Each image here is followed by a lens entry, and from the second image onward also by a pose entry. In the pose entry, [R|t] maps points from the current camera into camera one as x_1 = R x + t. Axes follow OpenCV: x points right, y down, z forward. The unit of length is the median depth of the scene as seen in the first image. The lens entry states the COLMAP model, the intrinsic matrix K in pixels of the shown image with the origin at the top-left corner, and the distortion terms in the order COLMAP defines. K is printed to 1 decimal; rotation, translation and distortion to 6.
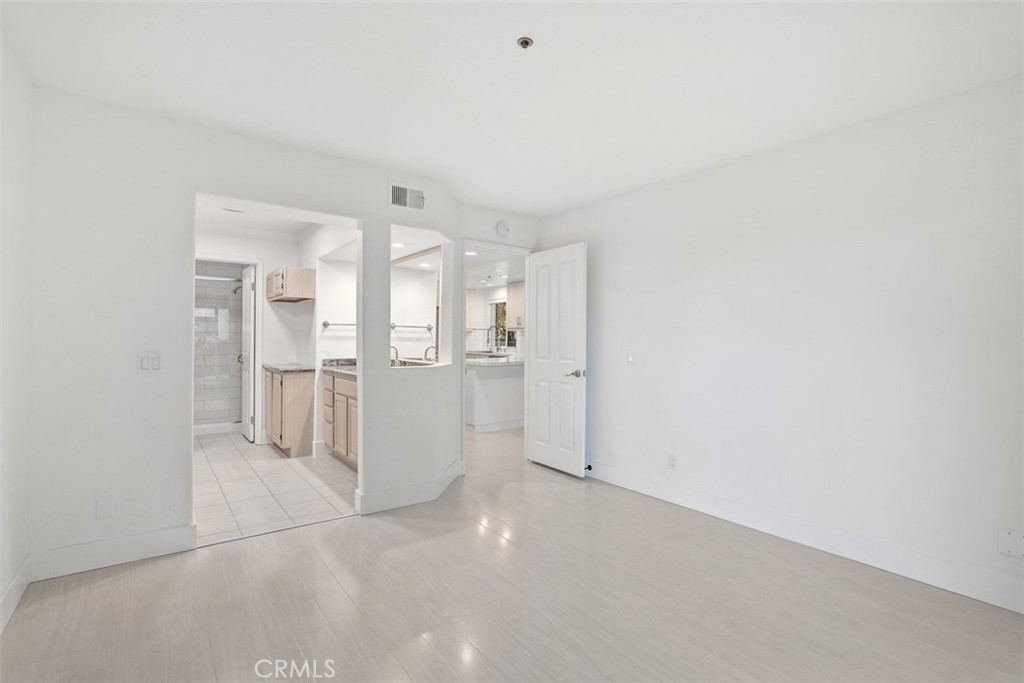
lens RADIAL K [[489.9, 0, 512.0], [0, 489.9, 341.5], [0, 0, 1]] dist [-0.002249, -0.000131]
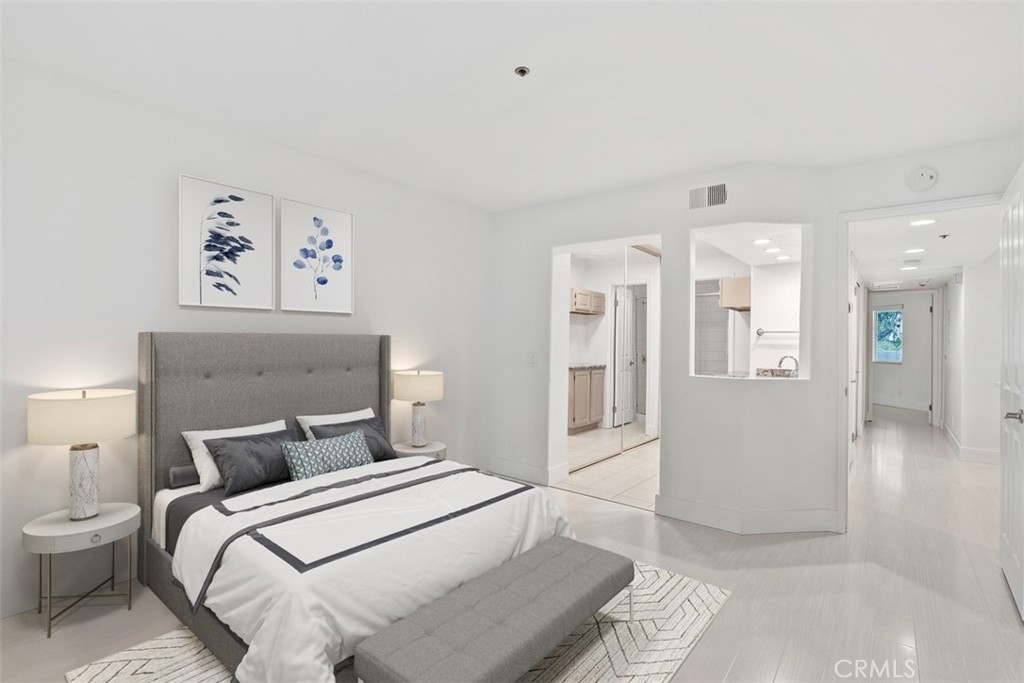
lens RADIAL K [[481.0, 0, 511.7], [0, 481.0, 334.8], [0, 0, 1]] dist [-0.000077, 0.000068]
pose [[0.259638, -0.015105, -0.965588, 0.406391], [-0.022295, 0.999517, -0.021630, 0.001239], [0.965449, 0.027144, 0.259176, 0.281964]]
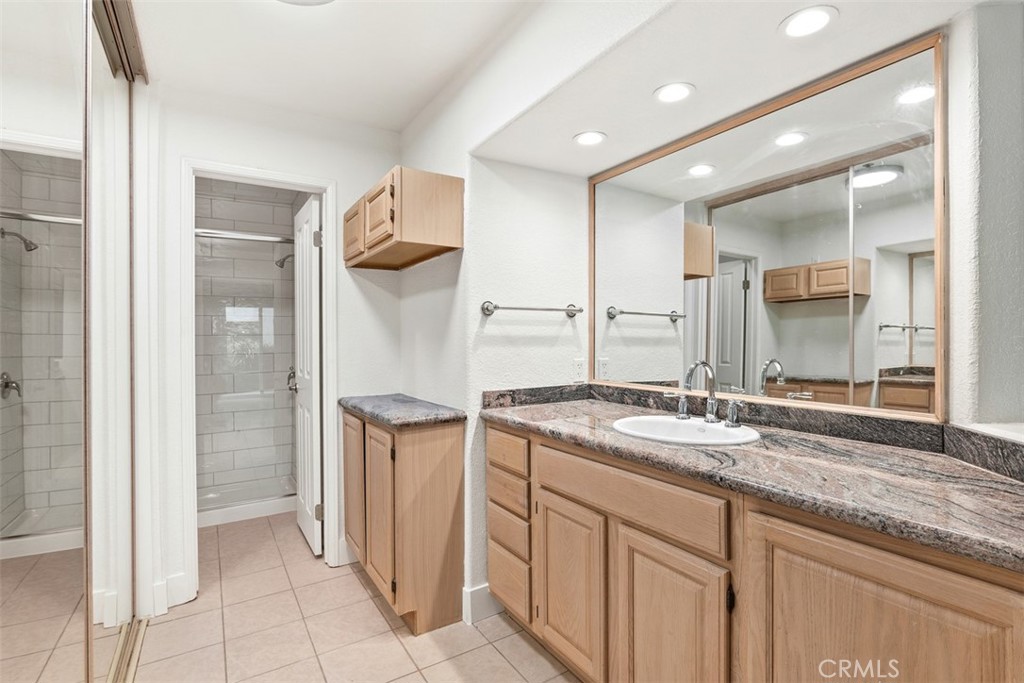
lens RADIAL K [[489.9, 0, 512.0], [0, 489.9, 341.5], [0, 0, 1]] dist [-0.002249, -0.000131]
pose [[0.996895, -0.014535, -0.077391, -0.326180], [0.014304, 0.999891, -0.003531, -0.005163], [0.077434, 0.002413, 0.996995, 0.577888]]
